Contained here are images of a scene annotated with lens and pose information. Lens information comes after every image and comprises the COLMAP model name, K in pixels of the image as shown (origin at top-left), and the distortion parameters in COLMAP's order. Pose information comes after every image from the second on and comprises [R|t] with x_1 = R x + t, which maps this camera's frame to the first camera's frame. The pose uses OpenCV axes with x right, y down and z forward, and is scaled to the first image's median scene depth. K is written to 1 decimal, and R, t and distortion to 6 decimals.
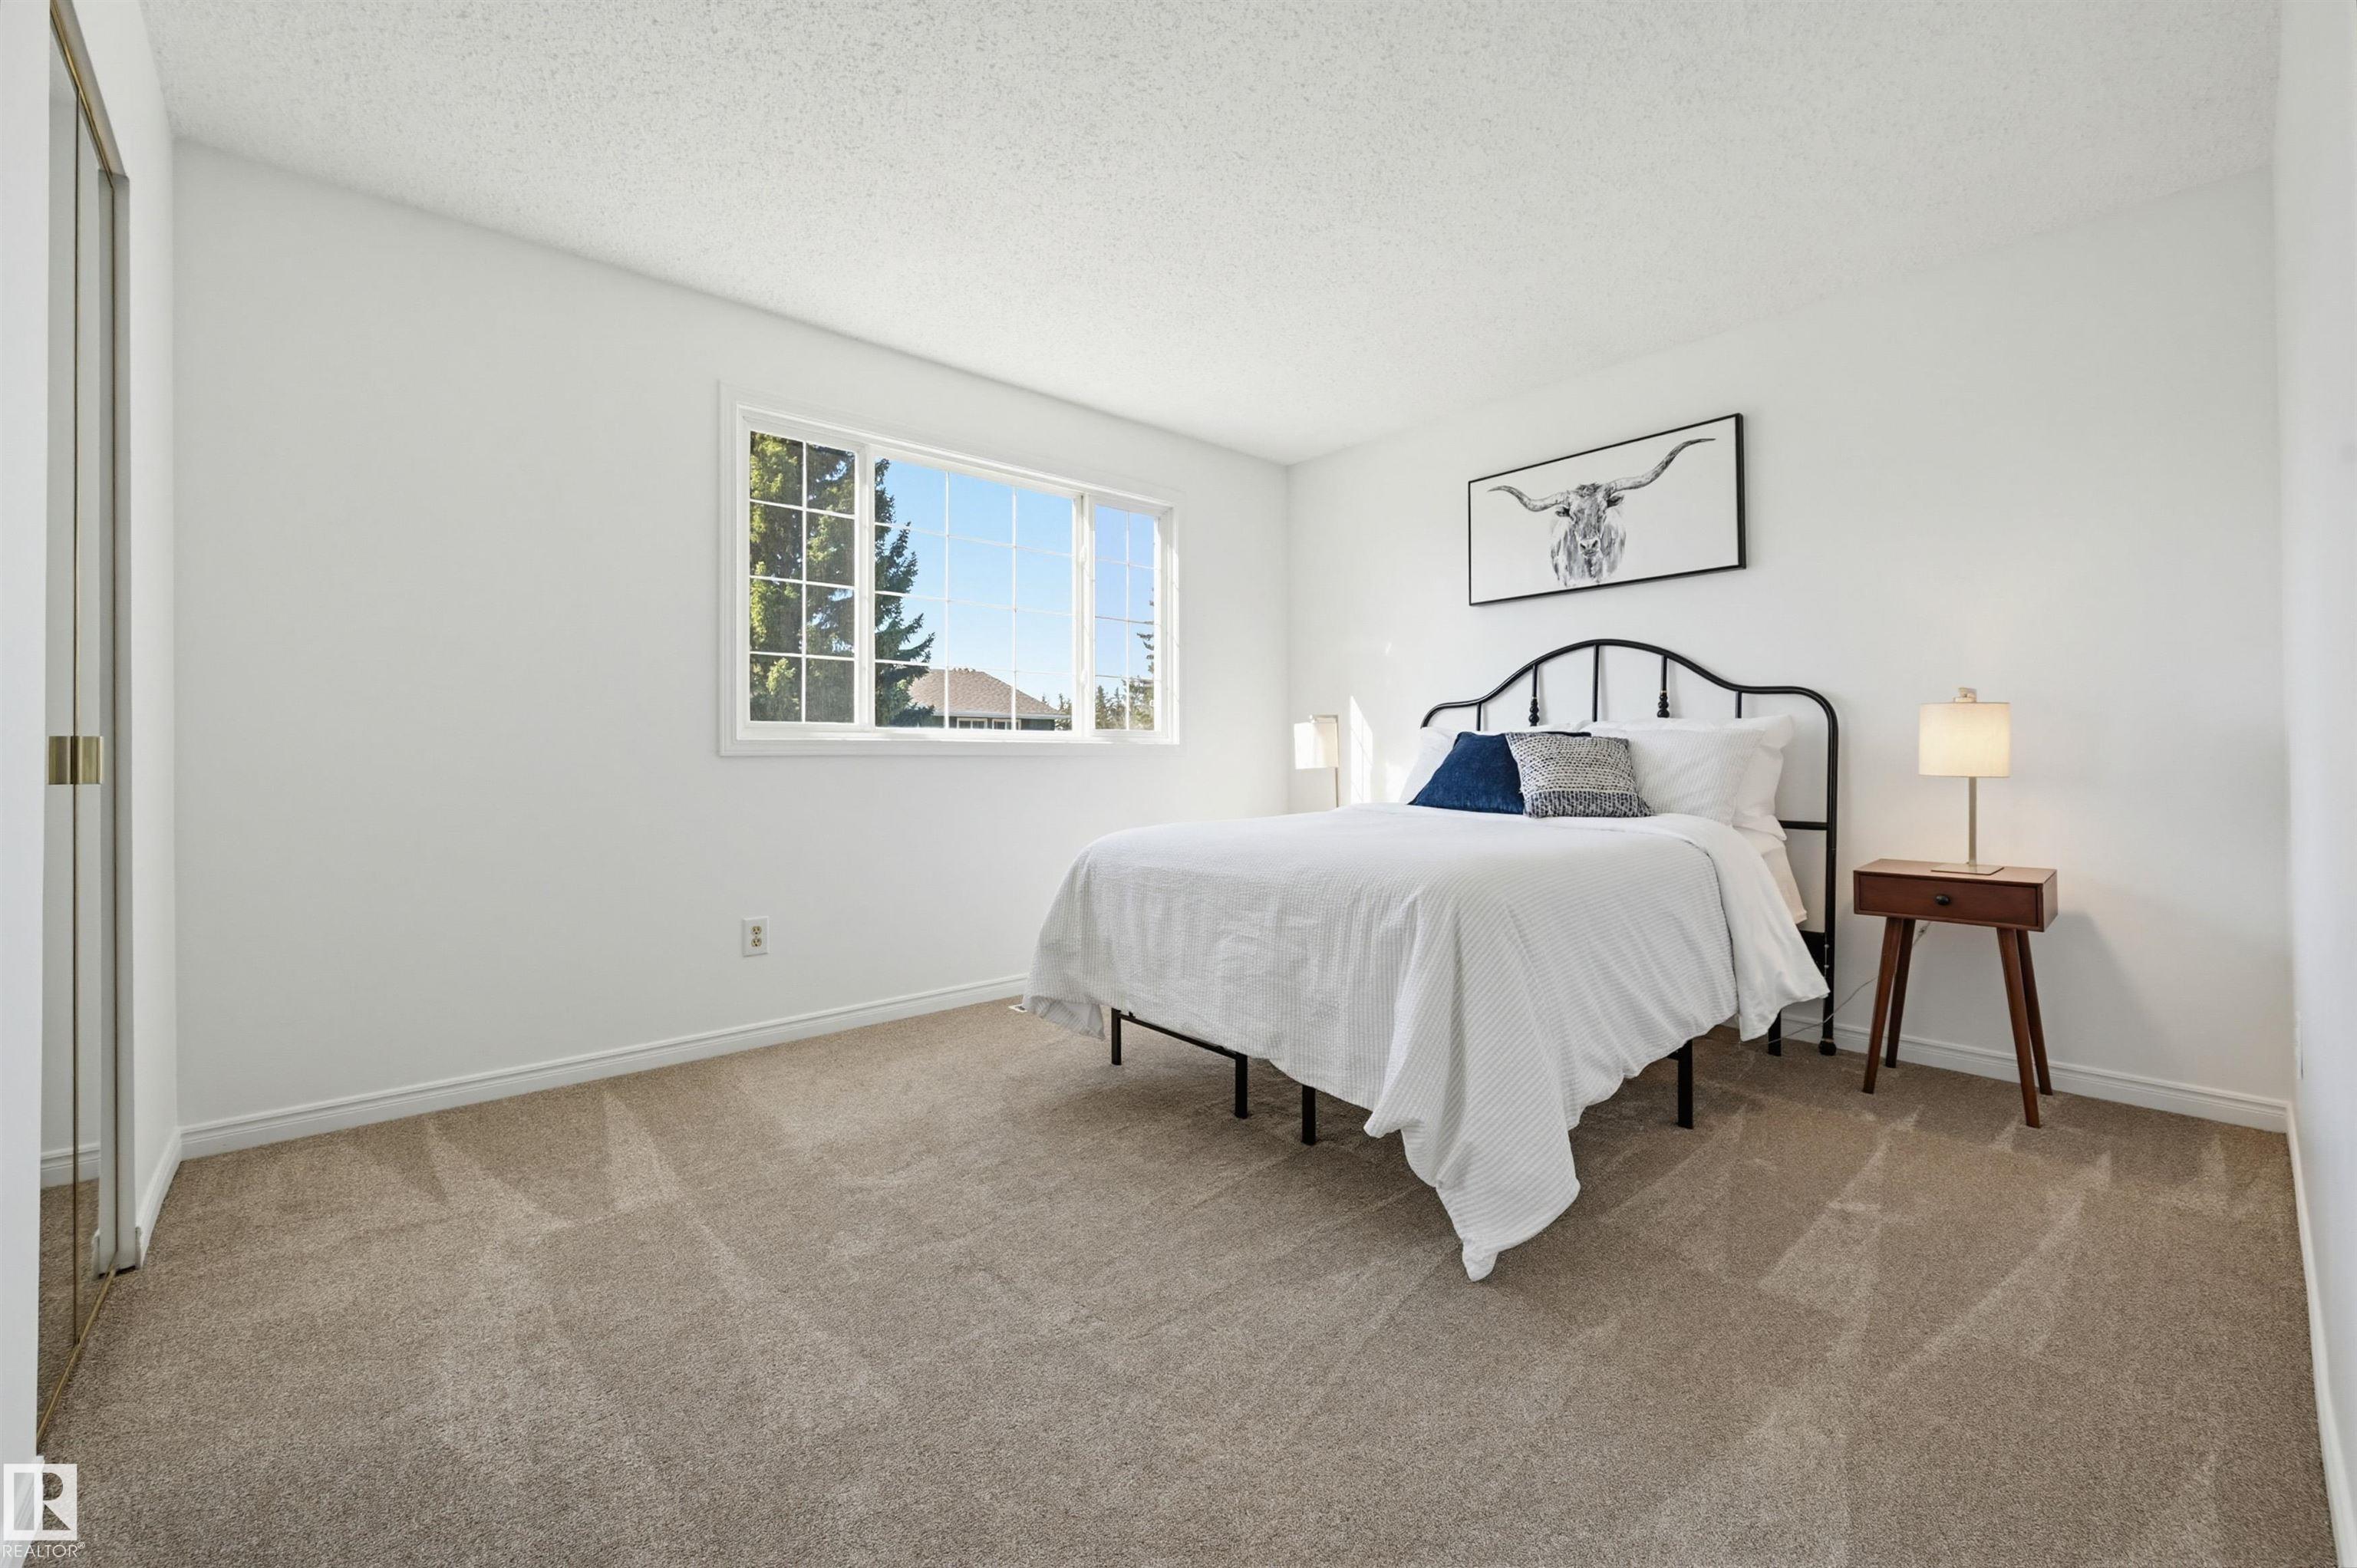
lens RADIAL K [[921.8, 0, 1174.9], [0, 921.8, 749.2], [0, 0, 1]] dist [-0.001470, -0.000071]
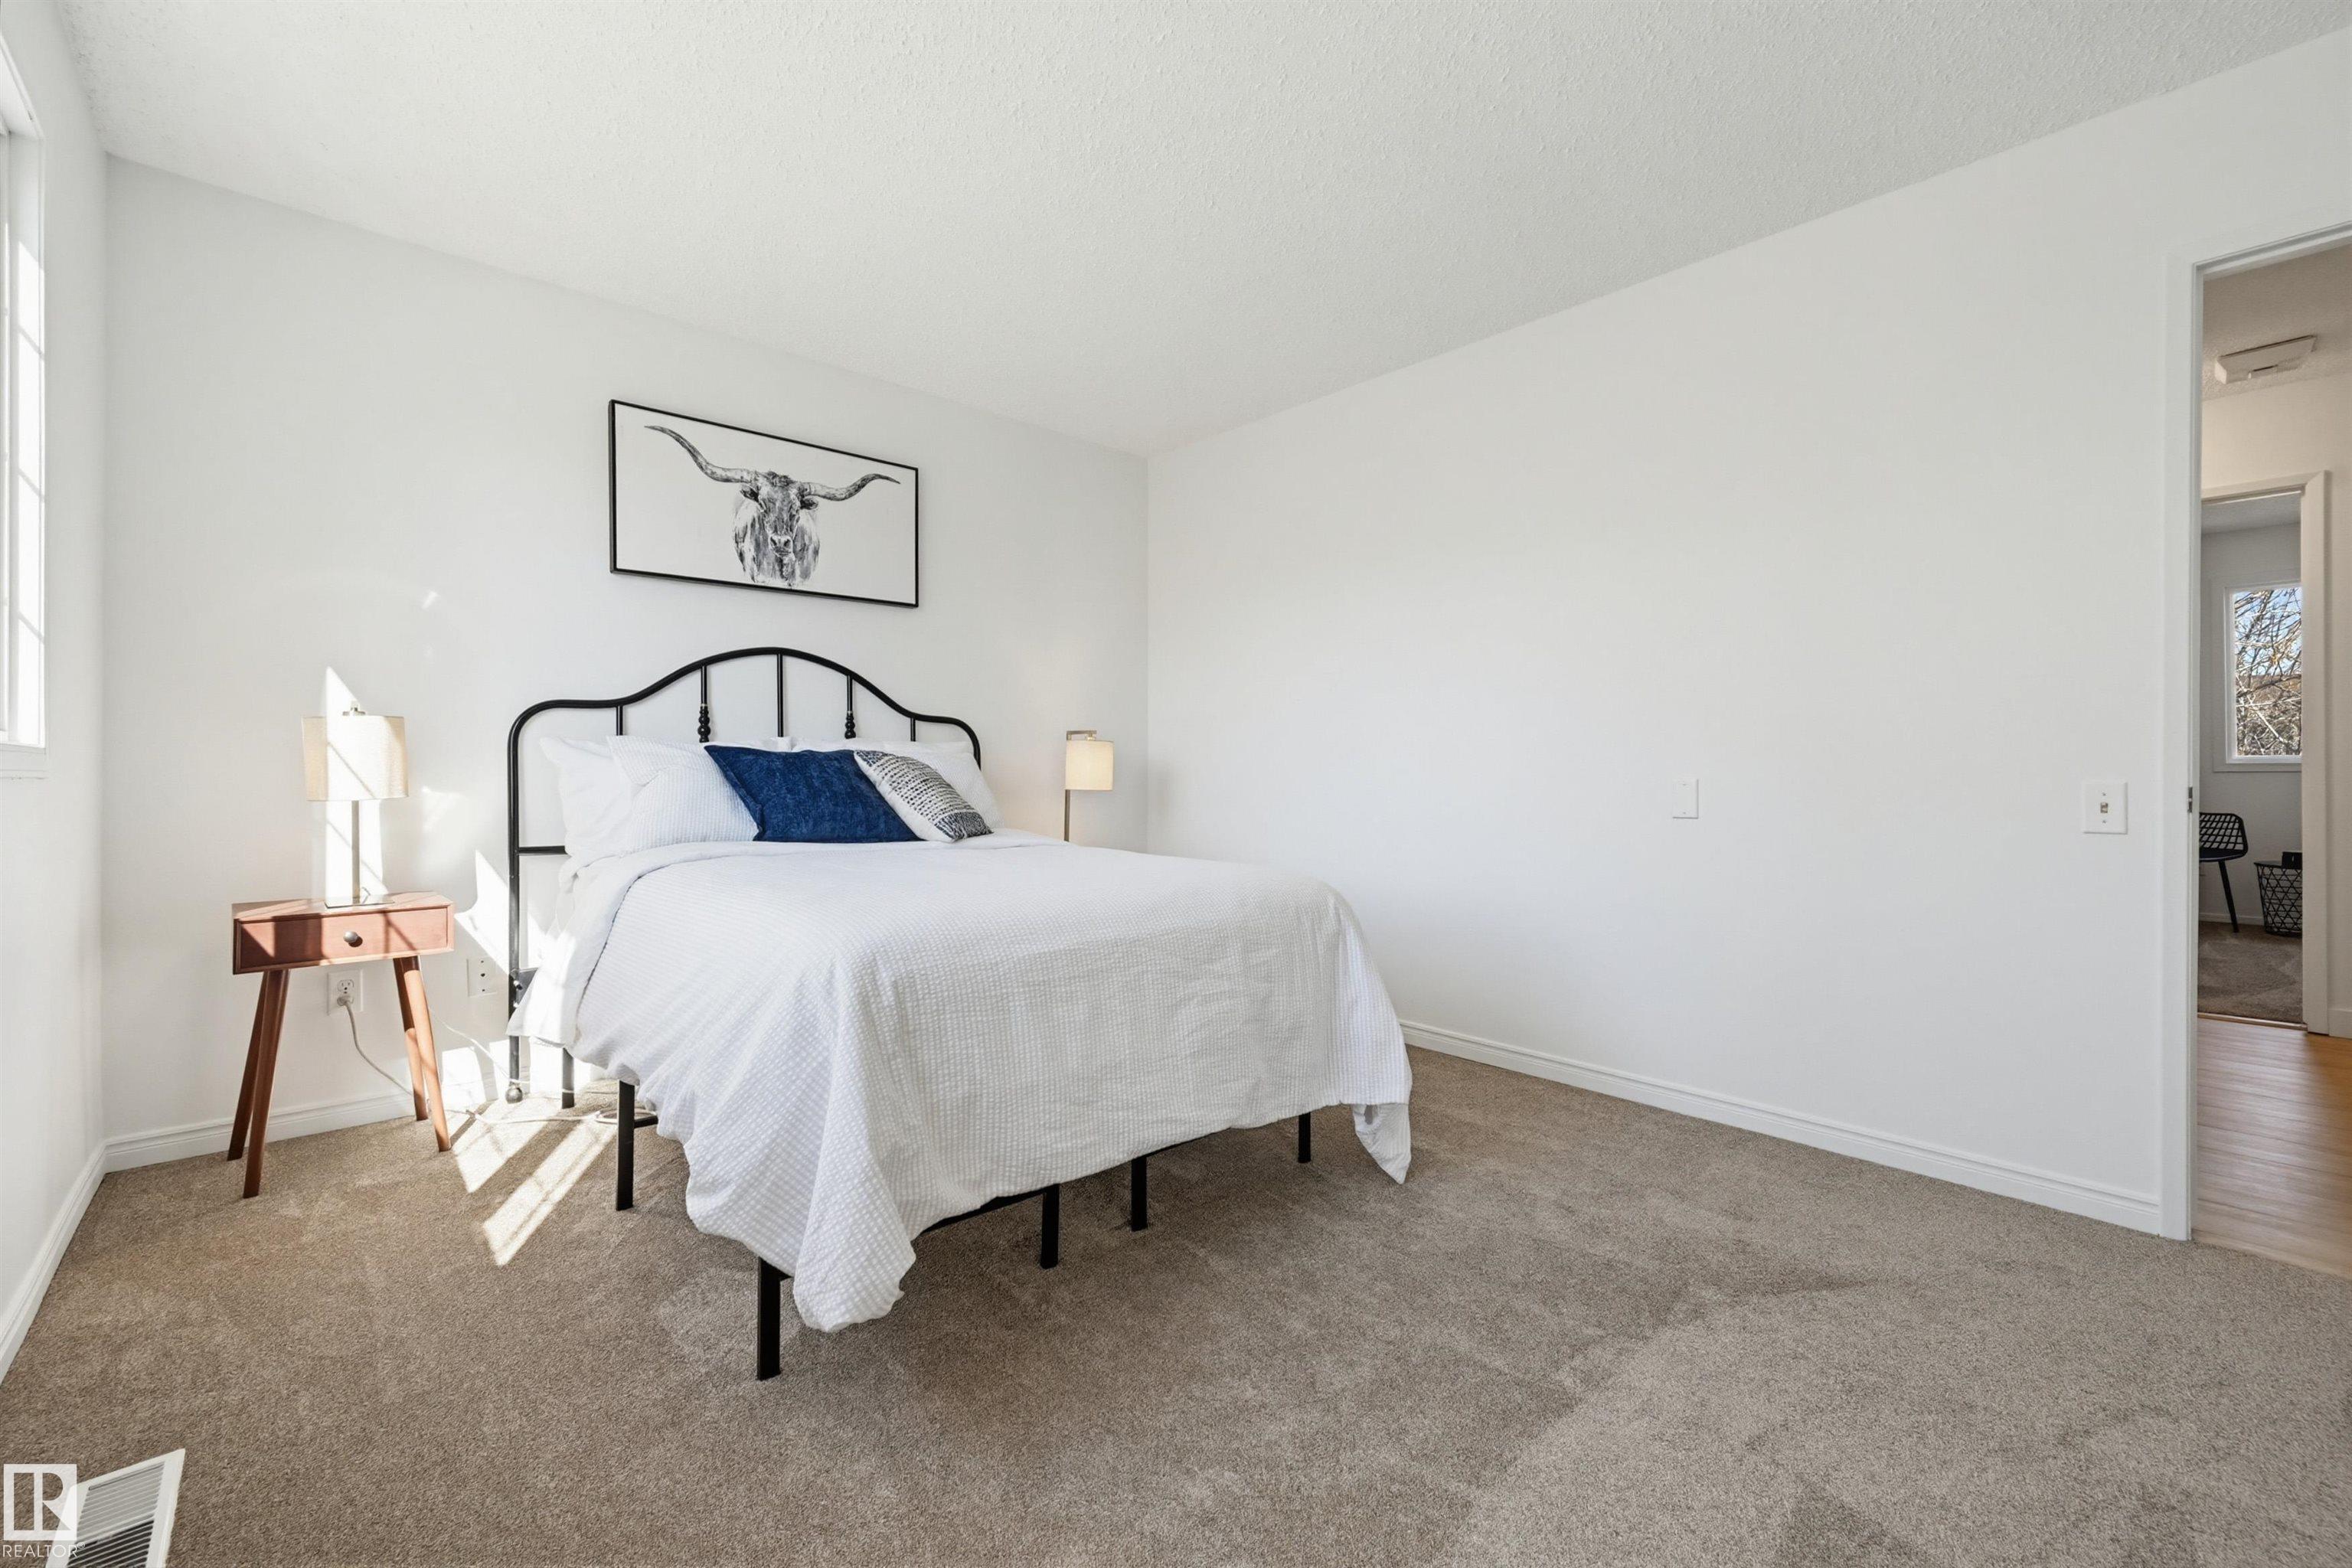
lens RADIAL K [[931.1, 0, 1157.2], [0, 931.1, 781.4], [0, 0, 1]] dist [0.001309, 0.000193]
pose [[0.016524, -0.008157, 0.999830, -0.468438], [-0.010502, 0.999910, 0.008331, 0.001264], [-0.999808, -0.010638, 0.016436, 0.627143]]
